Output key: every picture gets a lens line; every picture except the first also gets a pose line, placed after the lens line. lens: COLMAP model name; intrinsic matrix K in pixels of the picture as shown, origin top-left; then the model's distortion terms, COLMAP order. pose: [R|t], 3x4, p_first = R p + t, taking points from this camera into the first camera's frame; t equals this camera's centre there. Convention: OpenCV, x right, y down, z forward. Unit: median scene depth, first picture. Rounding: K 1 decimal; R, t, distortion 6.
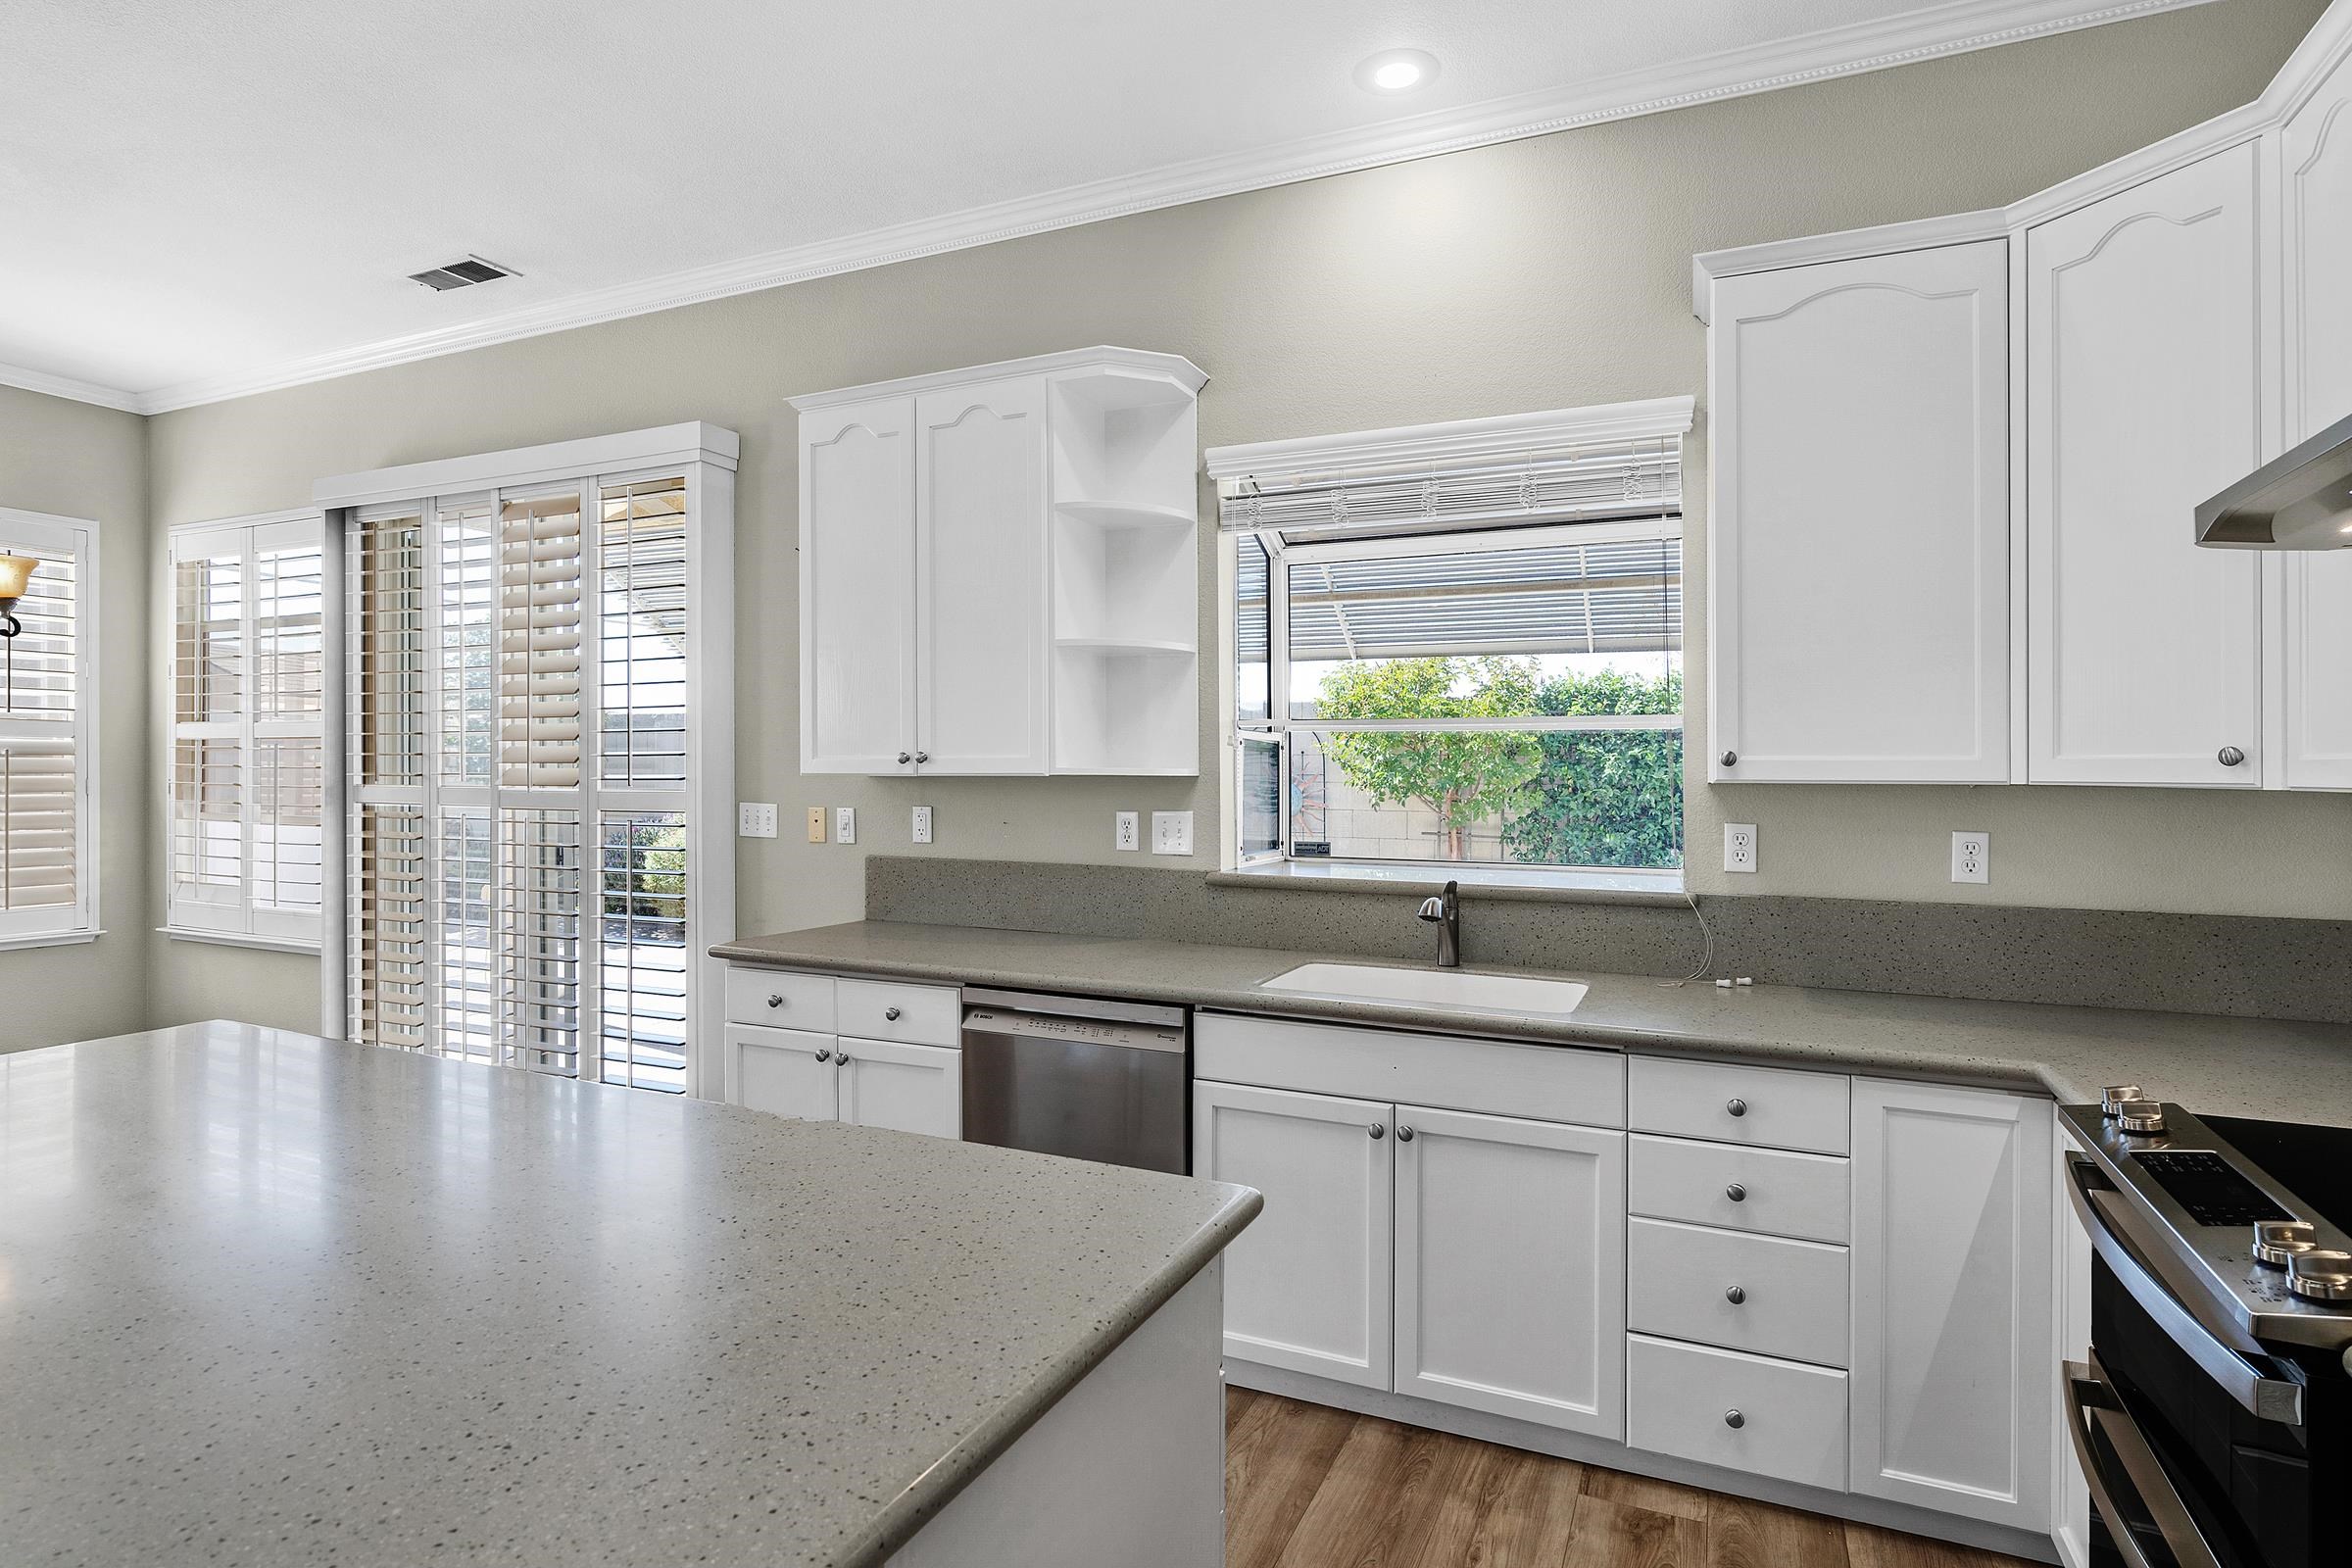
lens RADIAL K [[1263.0, 0, 1176.0], [0, 1263.0, 784.0], [0, 0, 1]] dist [-0.001295, -0.000333]
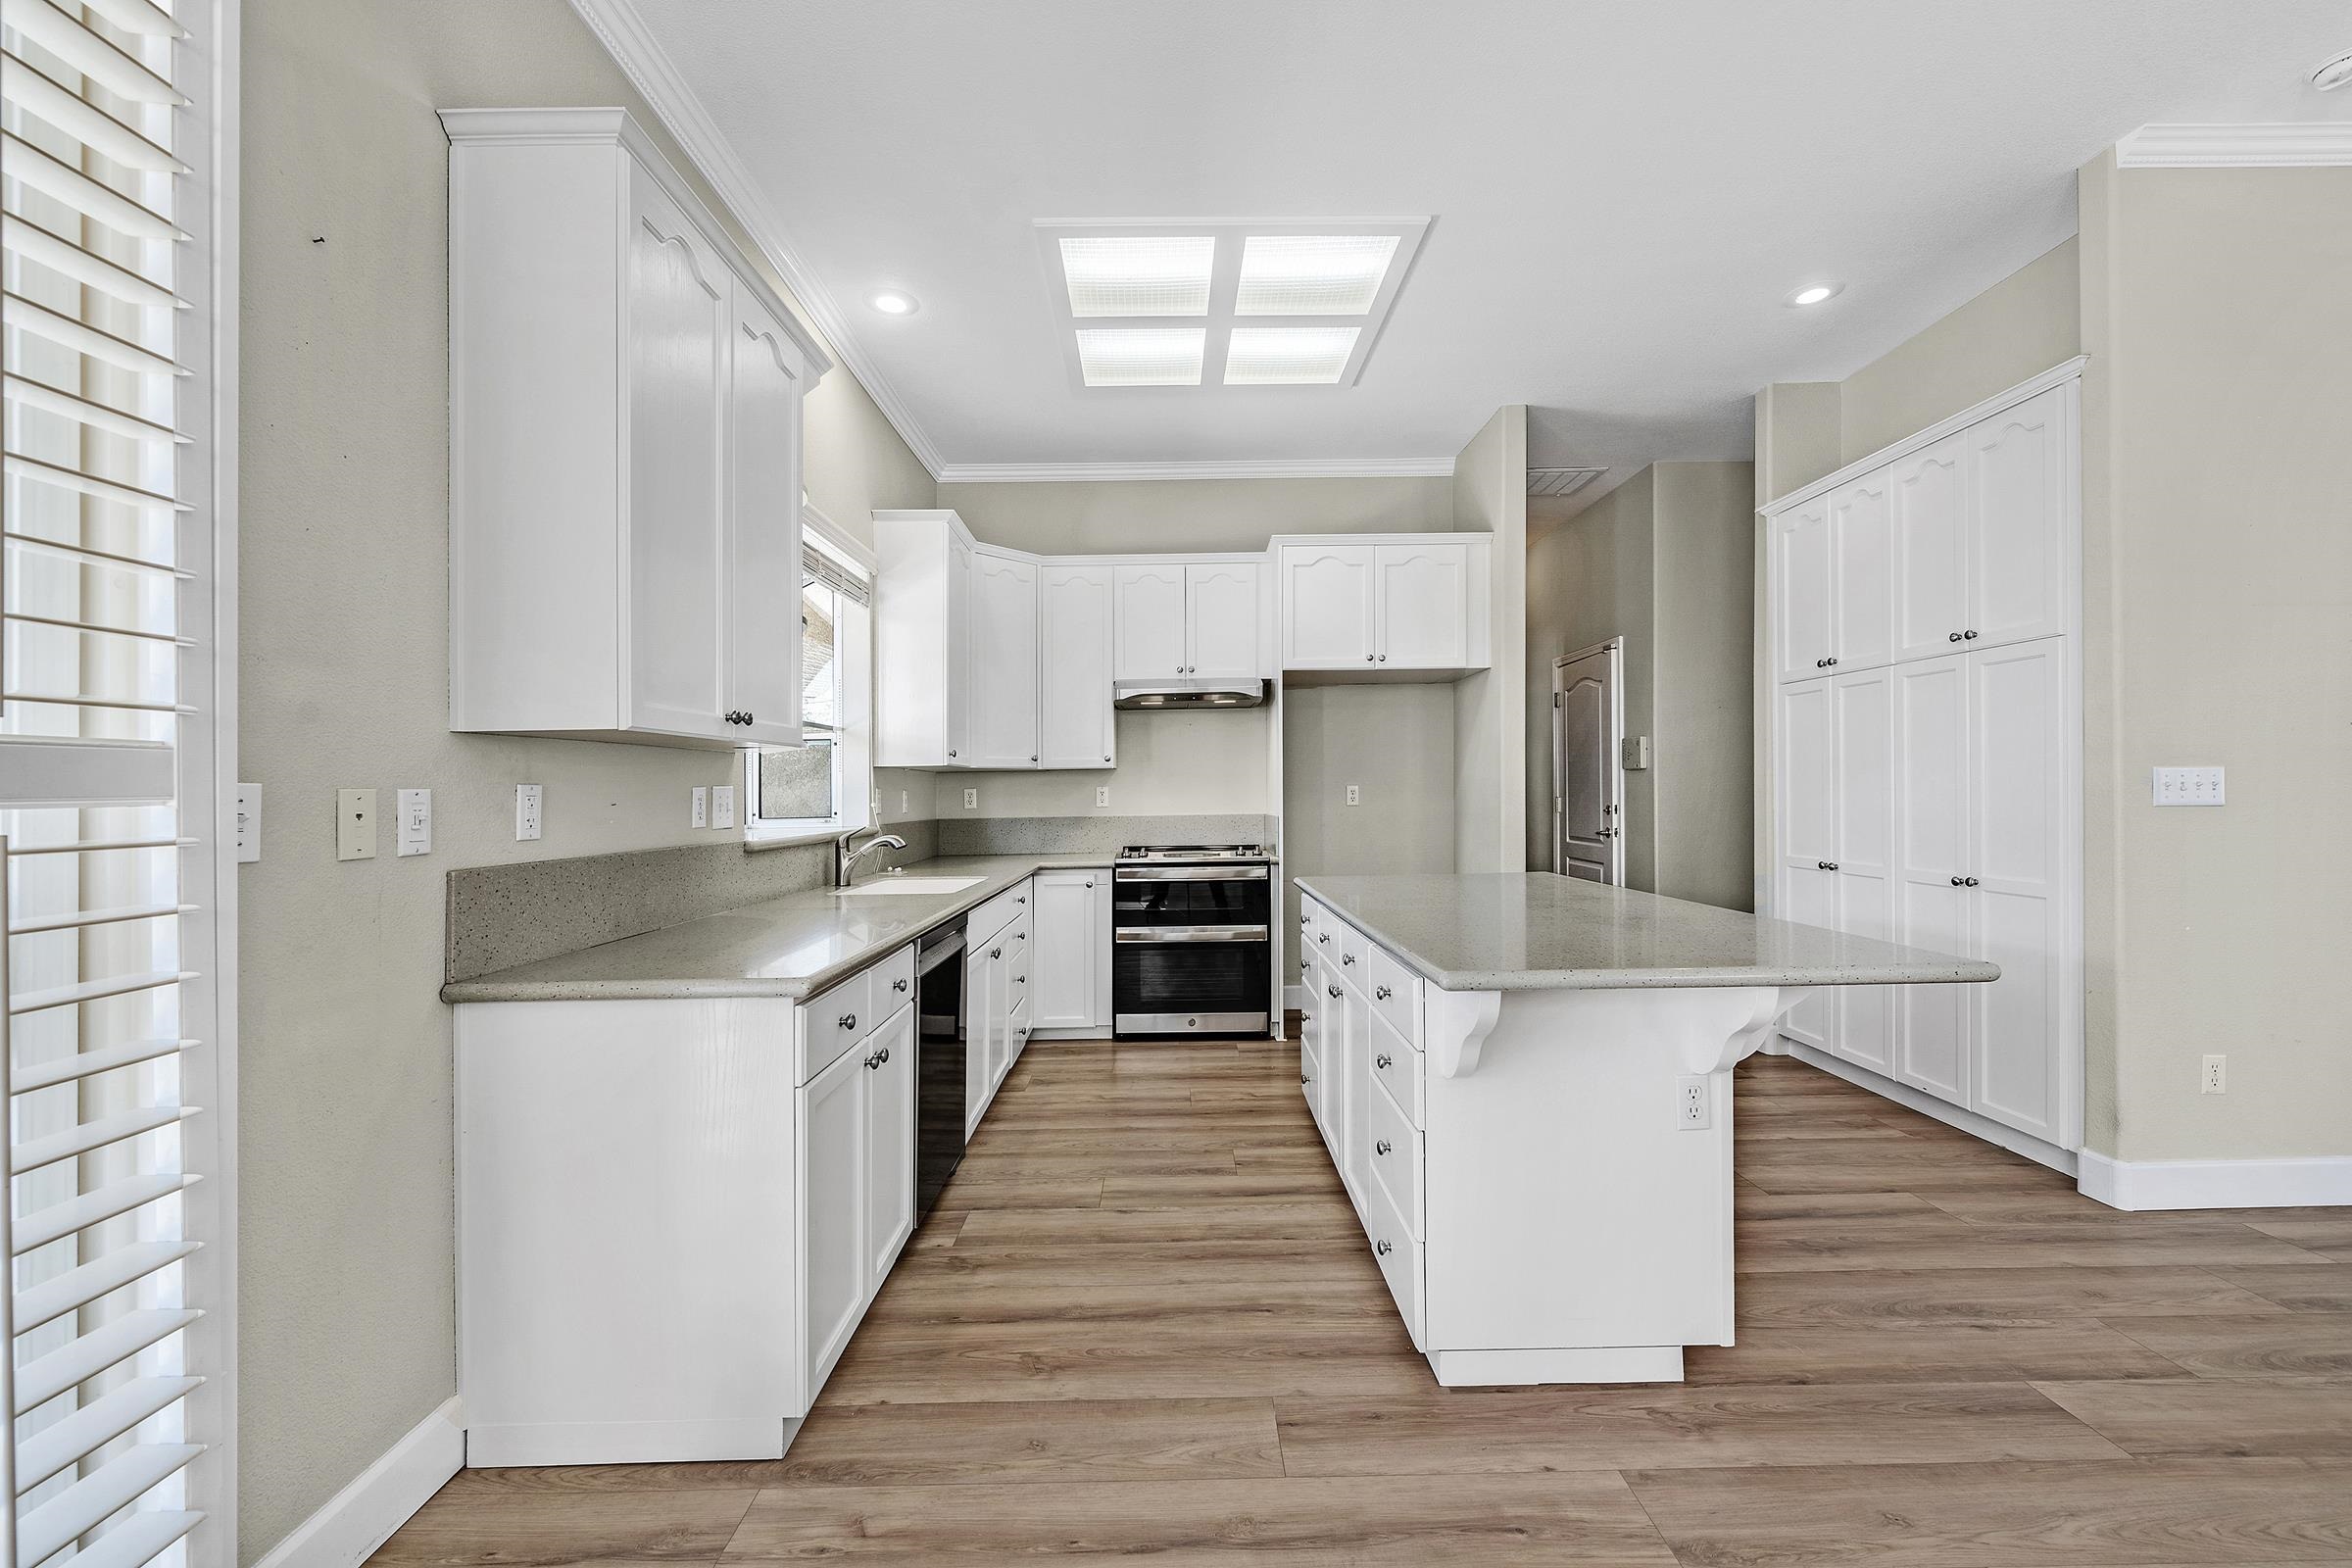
lens RADIAL K [[971.8, 0, 1178.6], [0, 971.8, 842.6], [0, 0, 1]] dist [-0.002119, -0.000079]
pose [[-0.422381, -0.046876, 0.905205, -0.805764], [0.022455, 0.997814, 0.062150, 0.023363], [-0.906140, 0.046577, -0.420405, 0.902376]]
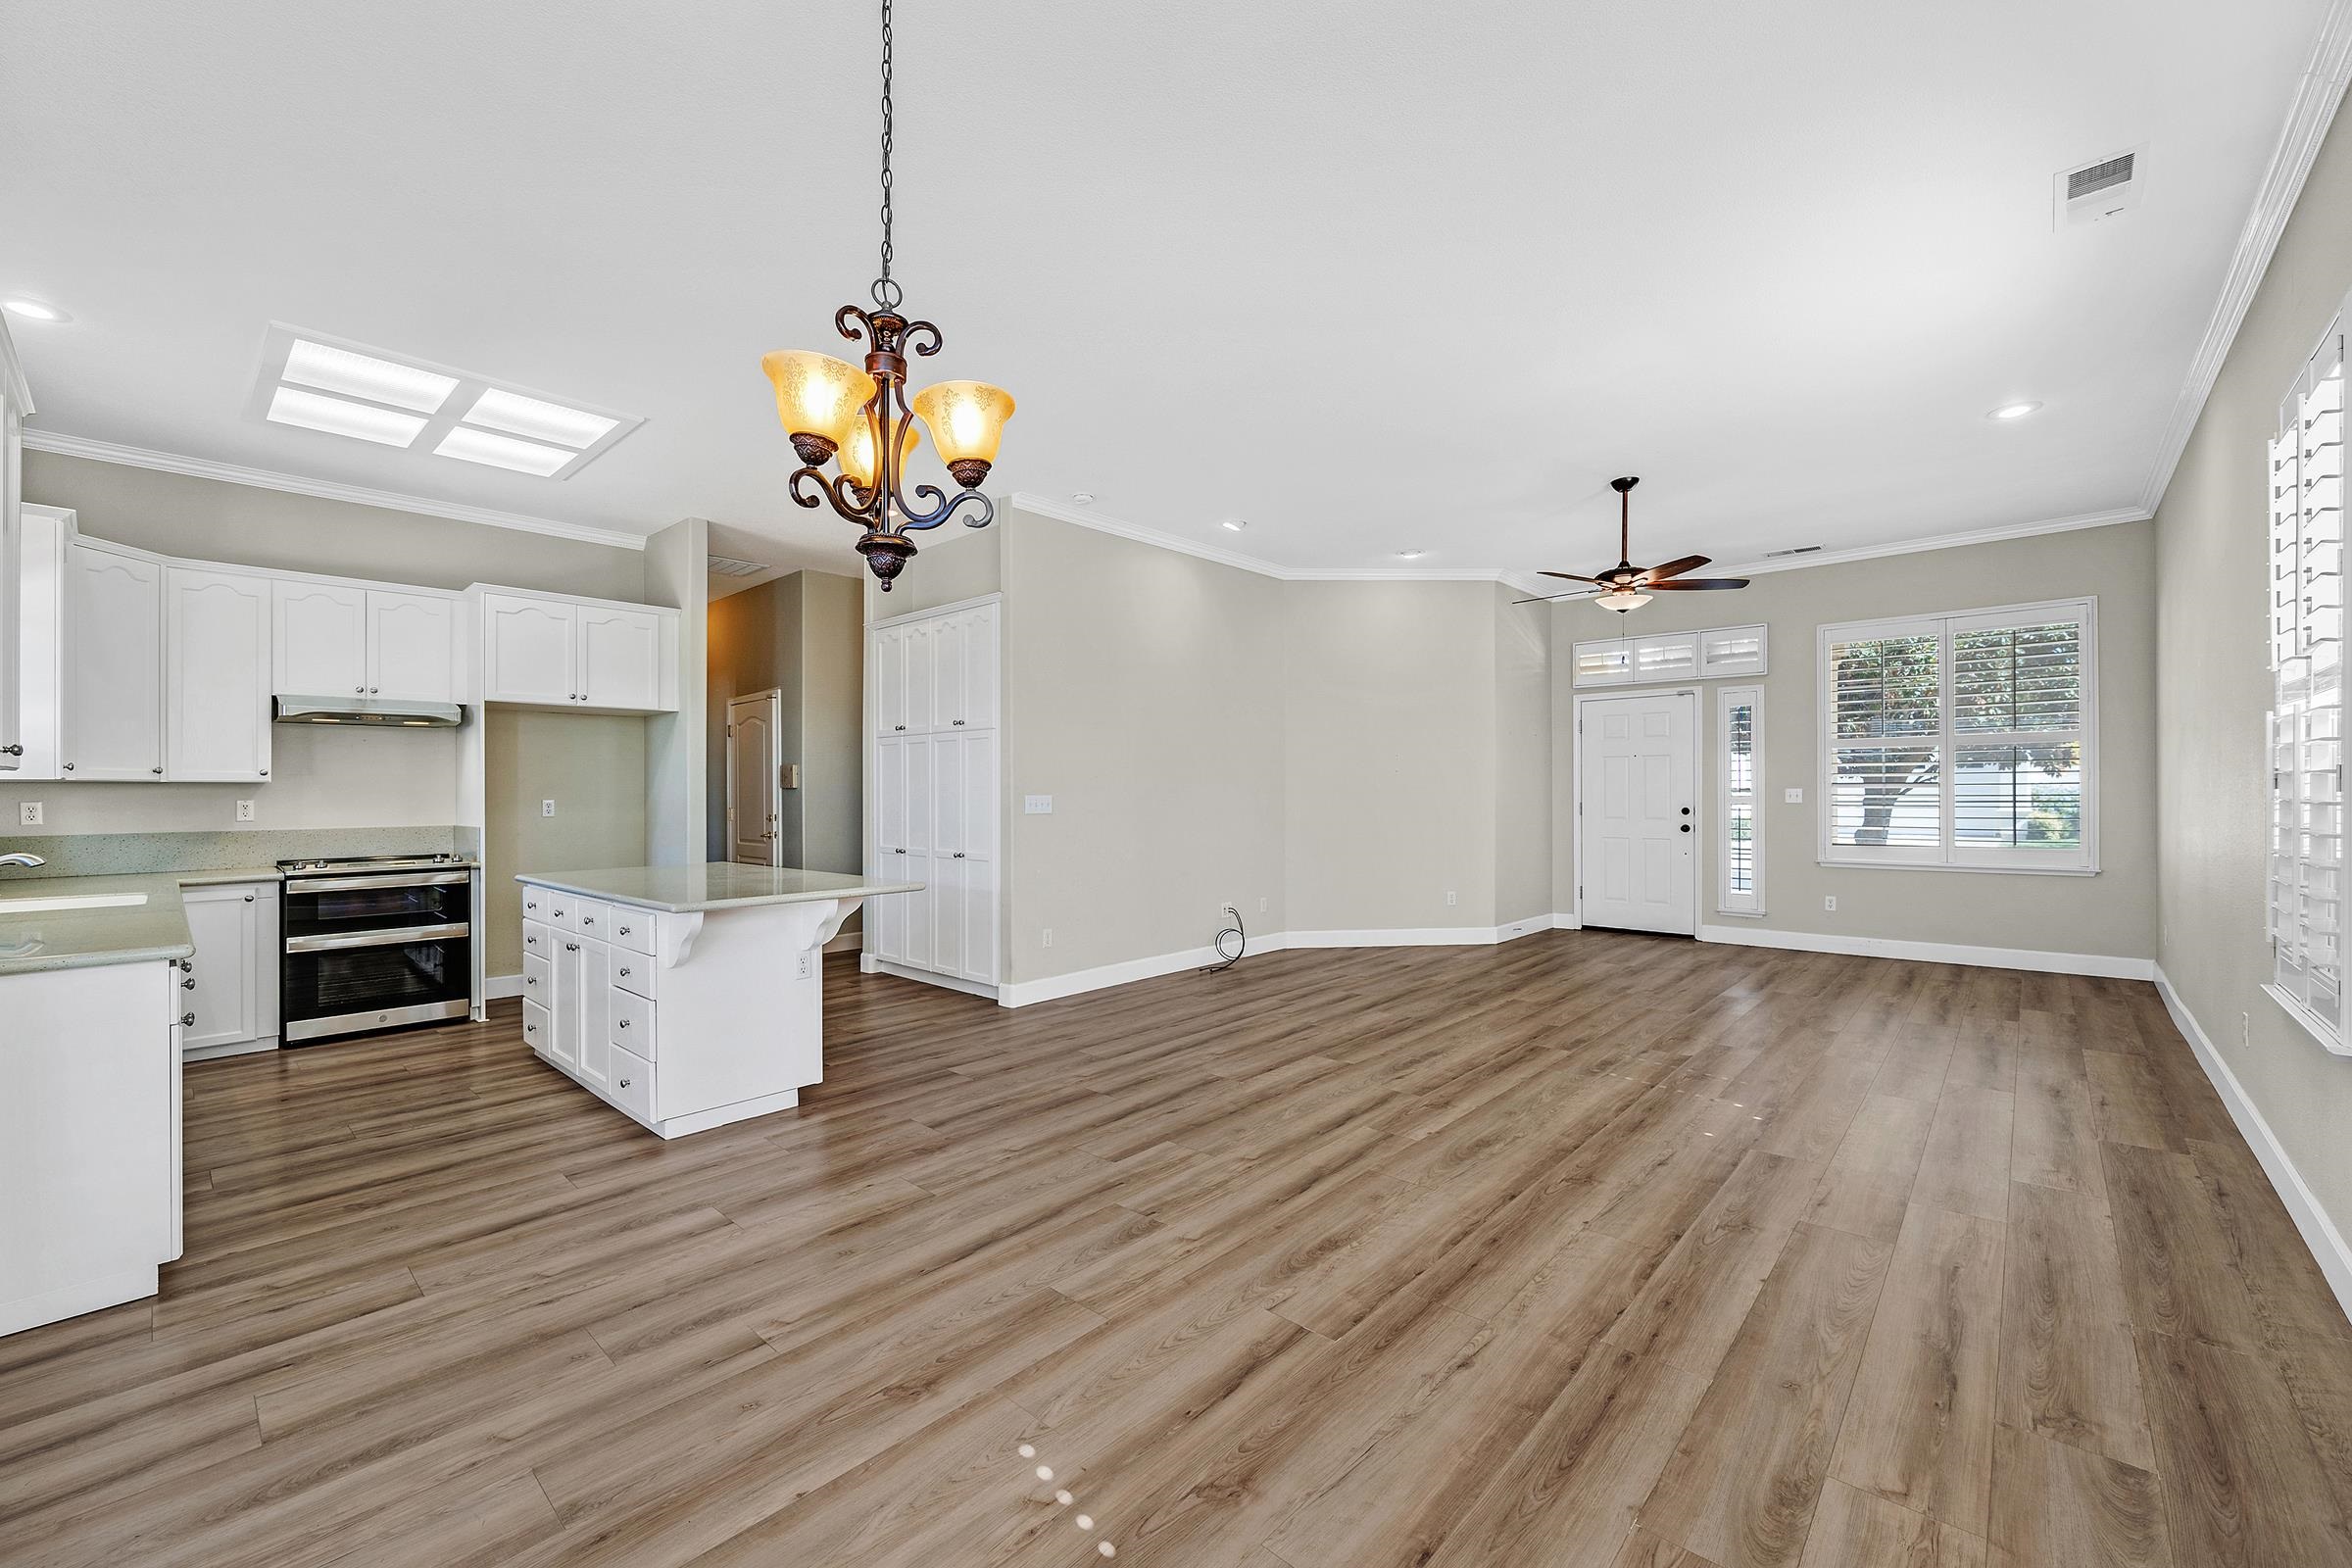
lens RADIAL K [[945.0, 0, 1193.0], [0, 945.0, 762.9], [0, 0, 1]] dist [-0.001108, -0.000258]
pose [[-0.953701, 0.009153, 0.300618, -1.173190], [0.004001, 0.999834, -0.017748, 0.002930], [-0.300731, -0.015724, -0.953579, 1.294901]]
